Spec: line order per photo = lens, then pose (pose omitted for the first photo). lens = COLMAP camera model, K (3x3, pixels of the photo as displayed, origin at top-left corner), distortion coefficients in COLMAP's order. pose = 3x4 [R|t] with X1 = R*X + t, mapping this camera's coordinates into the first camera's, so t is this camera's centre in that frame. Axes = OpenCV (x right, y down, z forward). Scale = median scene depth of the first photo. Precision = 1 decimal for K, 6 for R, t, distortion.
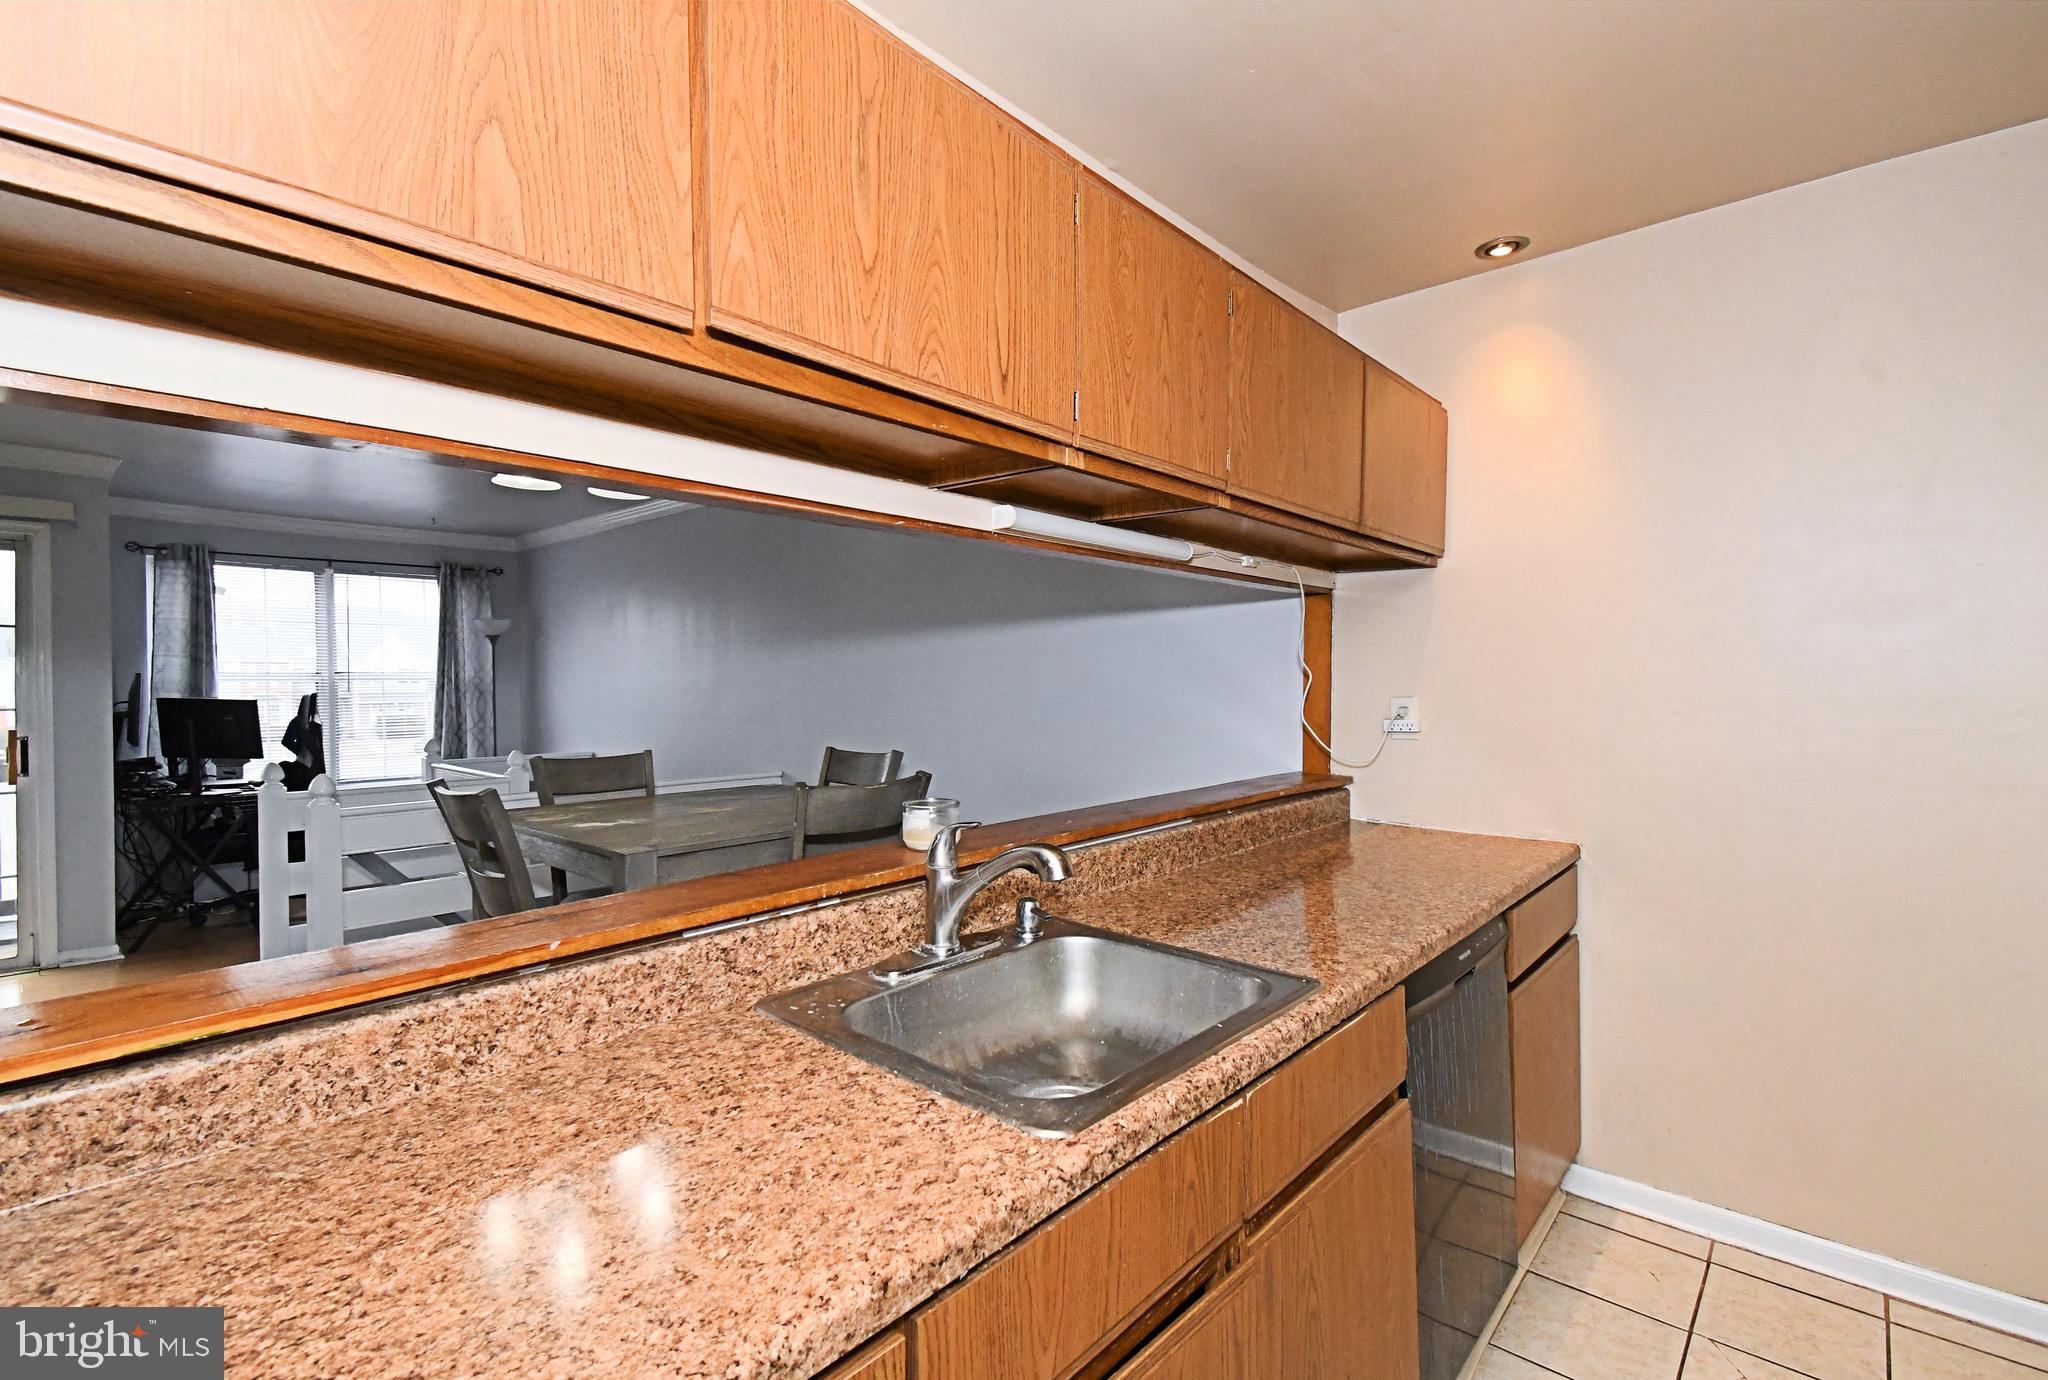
lens RADIAL K [[920.0, 0, 1028.1], [0, 920.0, 683.0], [0, 0, 1]] dist [0.041190, -0.021417]
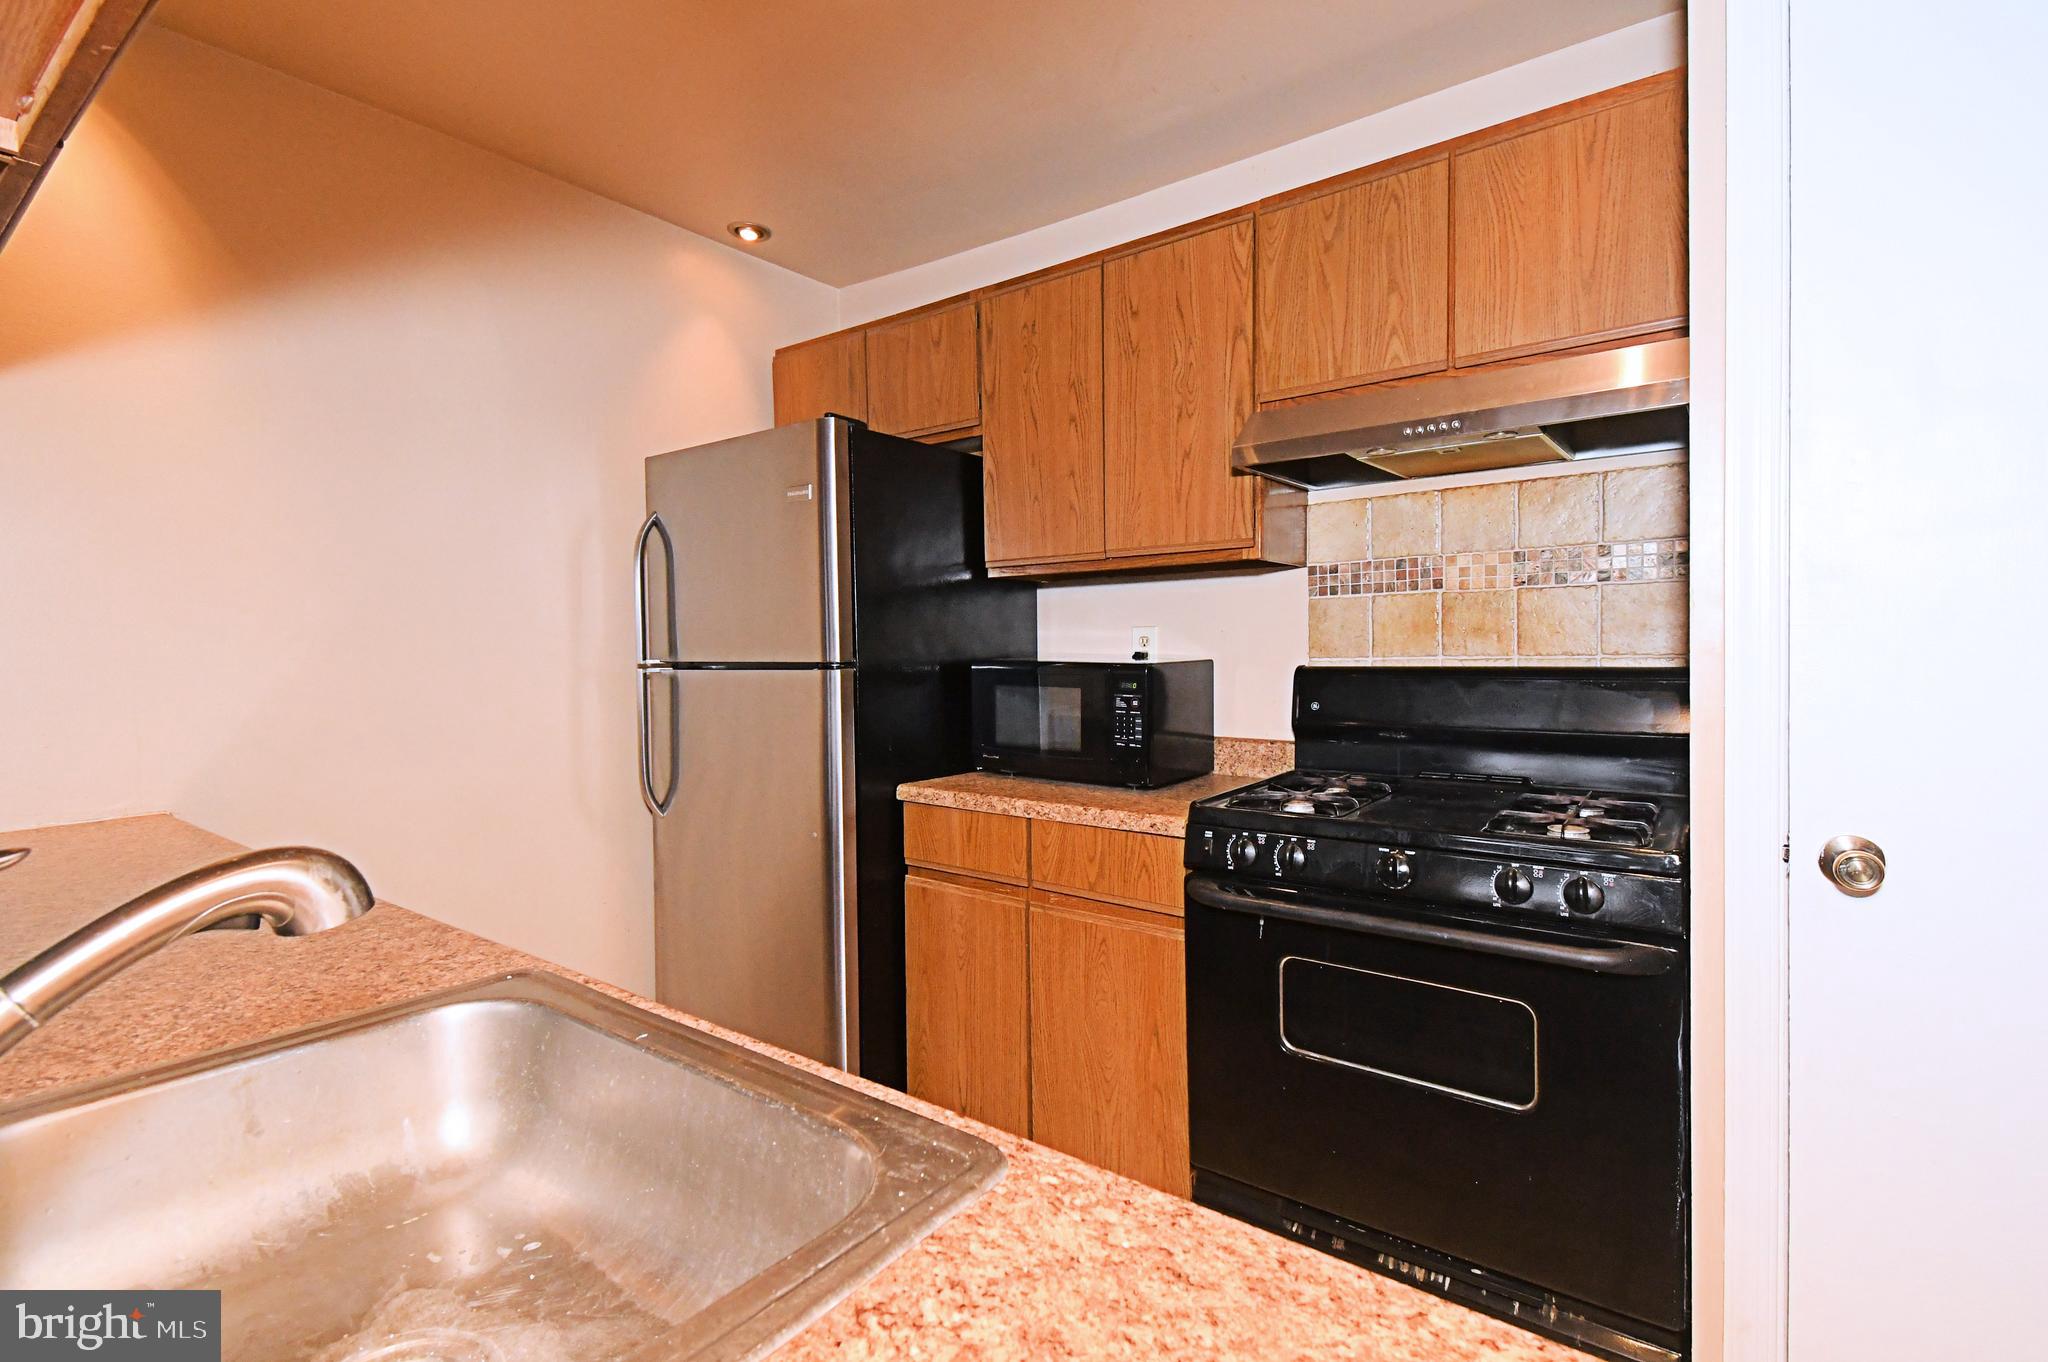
lens RADIAL K [[907.1, 0, 1037.8], [0, 907.1, 643.9], [0, 0, 1]] dist [0.037562, -0.017404]
pose [[-0.050995, -0.001474, 0.998698, -0.406778], [0.012693, 0.999917, 0.002124, 0.084663], [-0.998618, 0.012785, -0.050972, 0.671026]]
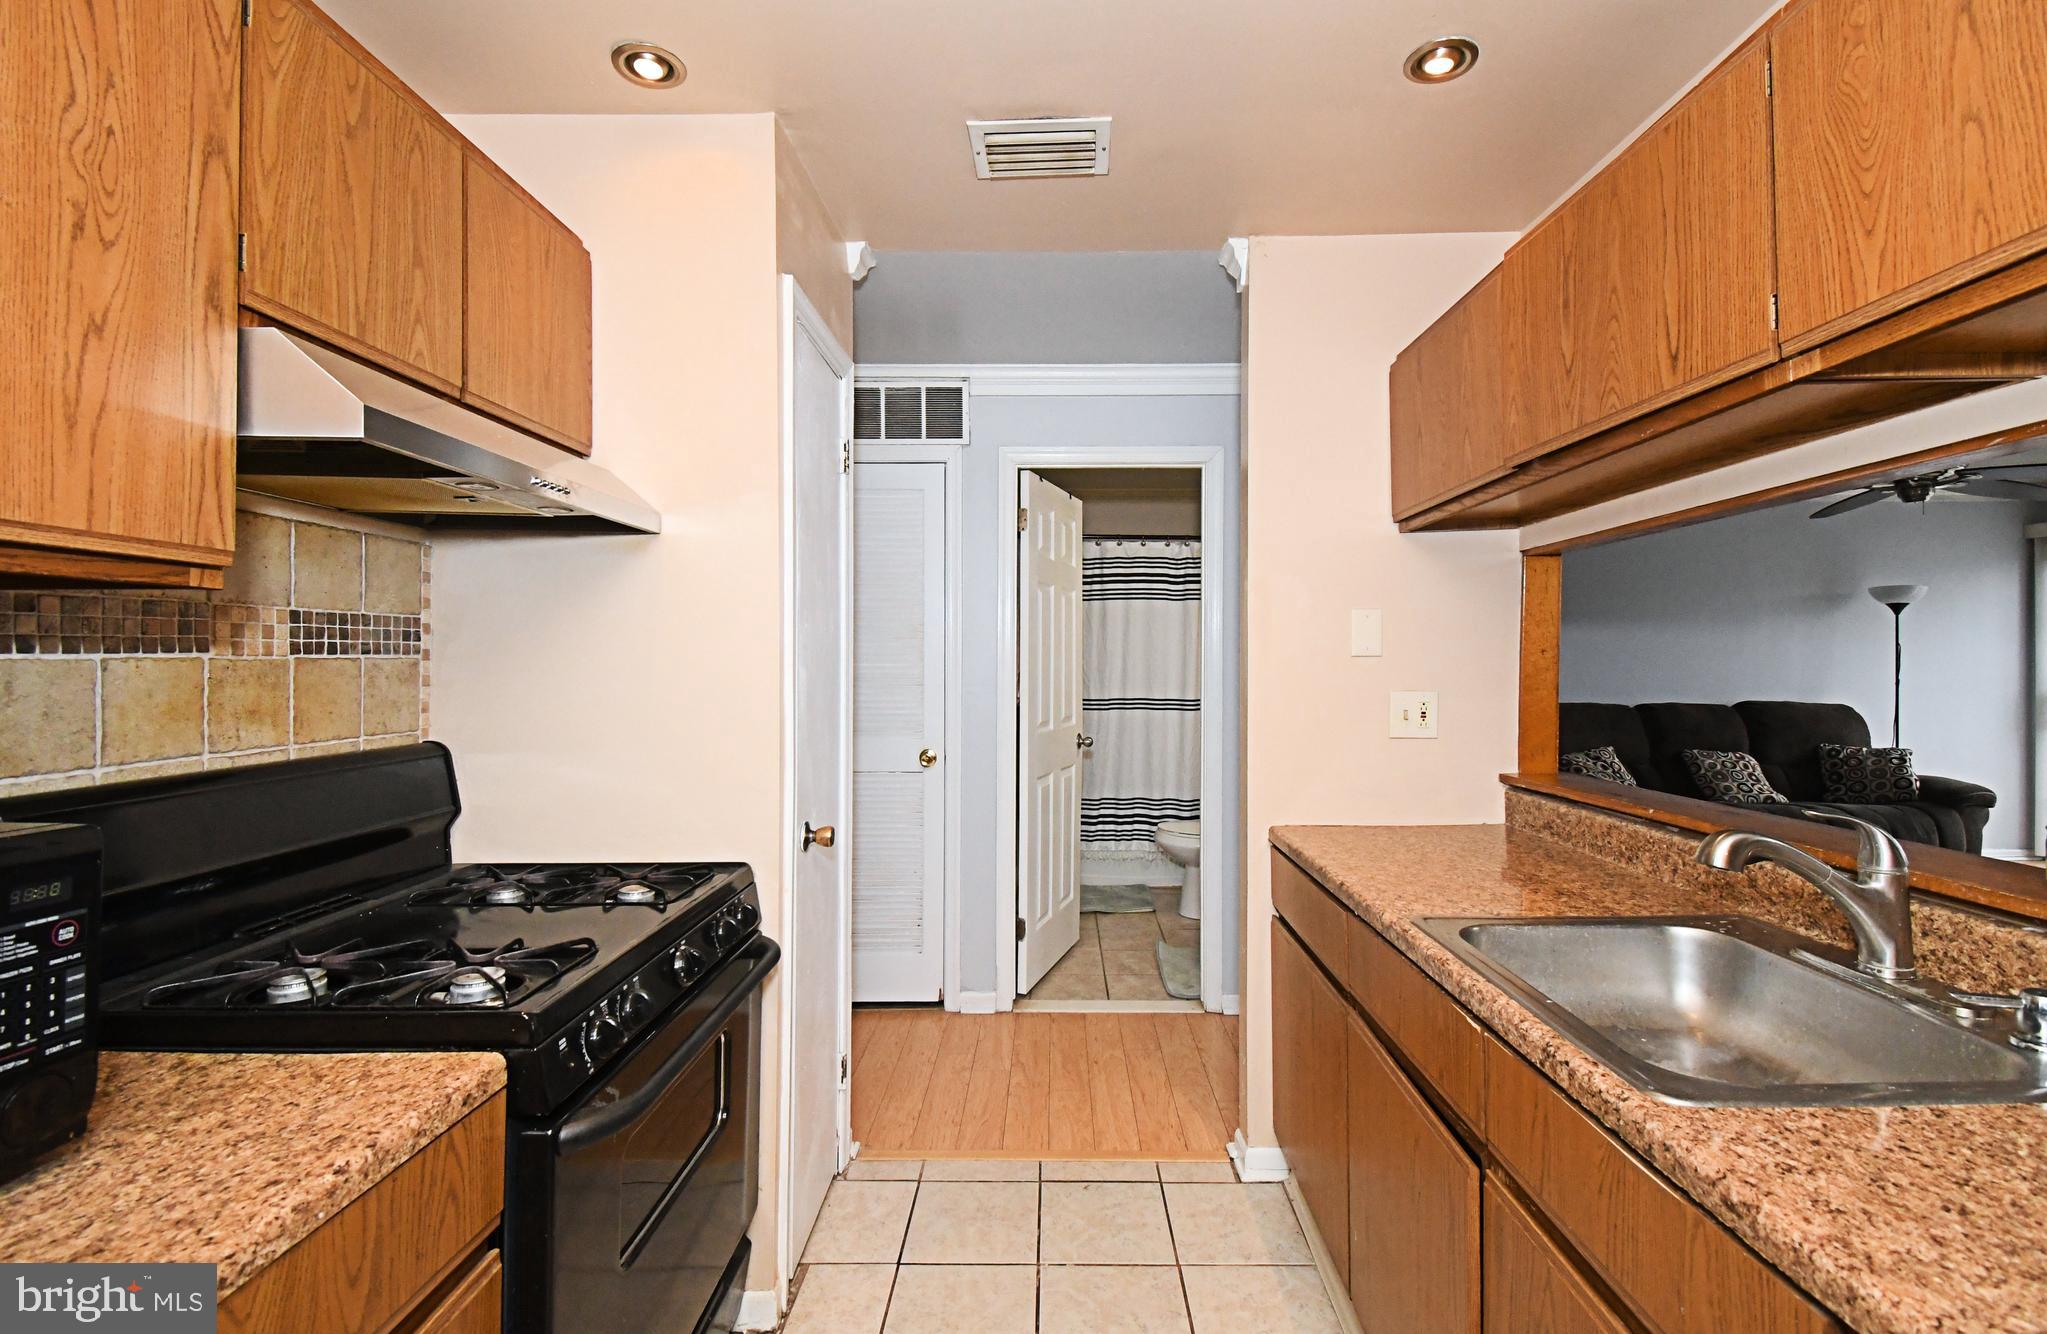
lens RADIAL K [[995.0, 0, 915.3], [0, 995.0, 643.7], [0, 0, 1]] dist [0.001452, -0.008338]
pose [[-0.831569, -0.006165, -0.555388, 1.206120], [0.002780, 0.999880, -0.015261, 0.005277], [0.555415, -0.014235, -0.831452, 1.345310]]
